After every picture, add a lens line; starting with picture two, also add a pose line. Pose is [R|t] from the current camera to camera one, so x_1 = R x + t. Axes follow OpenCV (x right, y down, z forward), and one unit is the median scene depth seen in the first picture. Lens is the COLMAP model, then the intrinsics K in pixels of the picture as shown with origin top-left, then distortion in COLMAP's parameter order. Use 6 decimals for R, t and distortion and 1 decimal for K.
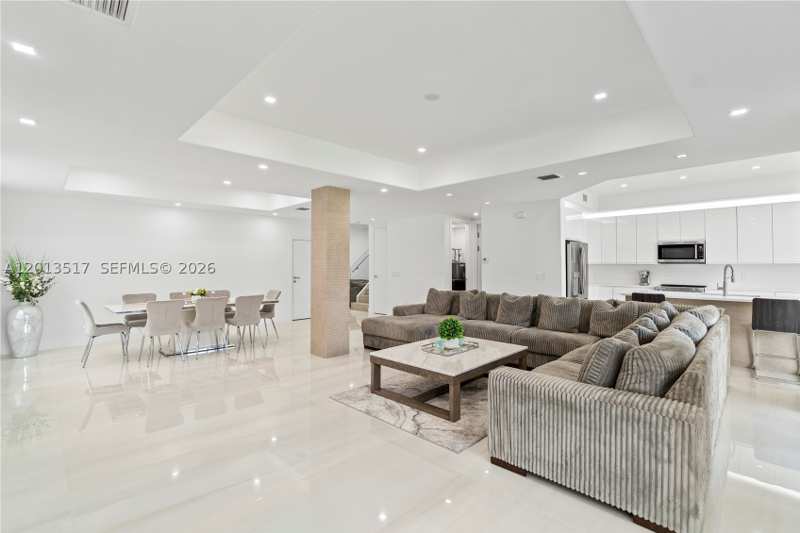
lens RADIAL K [[363.2, 0, 397.9], [0, 363.2, 263.2], [0, 0, 1]] dist [-0.007840, 0.000540]
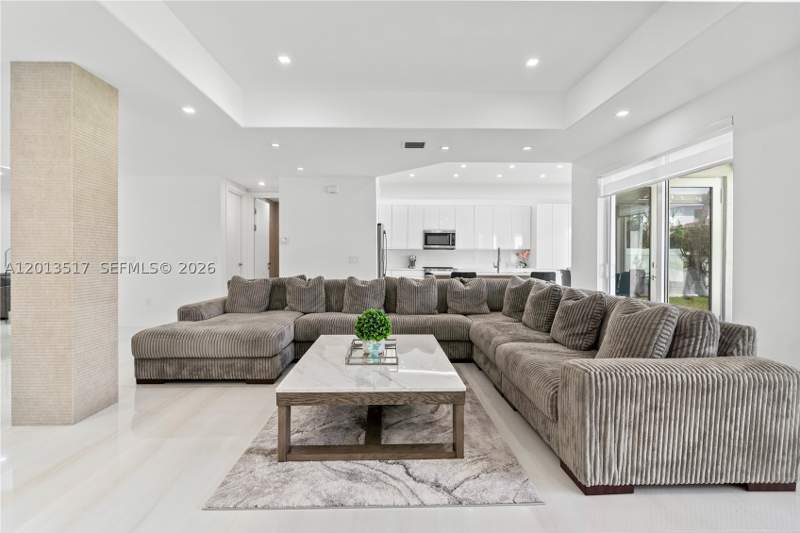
lens RADIAL K [[363.2, 0, 397.9], [0, 363.2, 263.2], [0, 0, 1]] dist [-0.007840, 0.000540]
pose [[0.694062, -0.007429, 0.719877, -0.263424], [-0.007502, 0.999818, 0.017551, 0.040549], [-0.719876, -0.017582, 0.693880, 0.396137]]
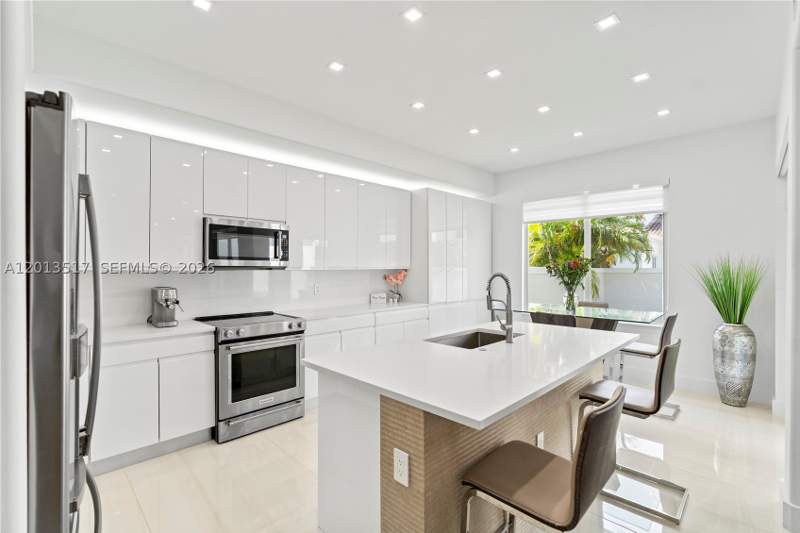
lens RADIAL K [[363.2, 0, 397.9], [0, 363.2, 263.2], [0, 0, 1]] dist [-0.007840, 0.000540]
pose [[0.002747, 0.017294, 0.999847, 0.485651], [-0.003118, 0.999846, -0.017285, 0.000557], [-0.999991, -0.003070, 0.002801, 1.209528]]
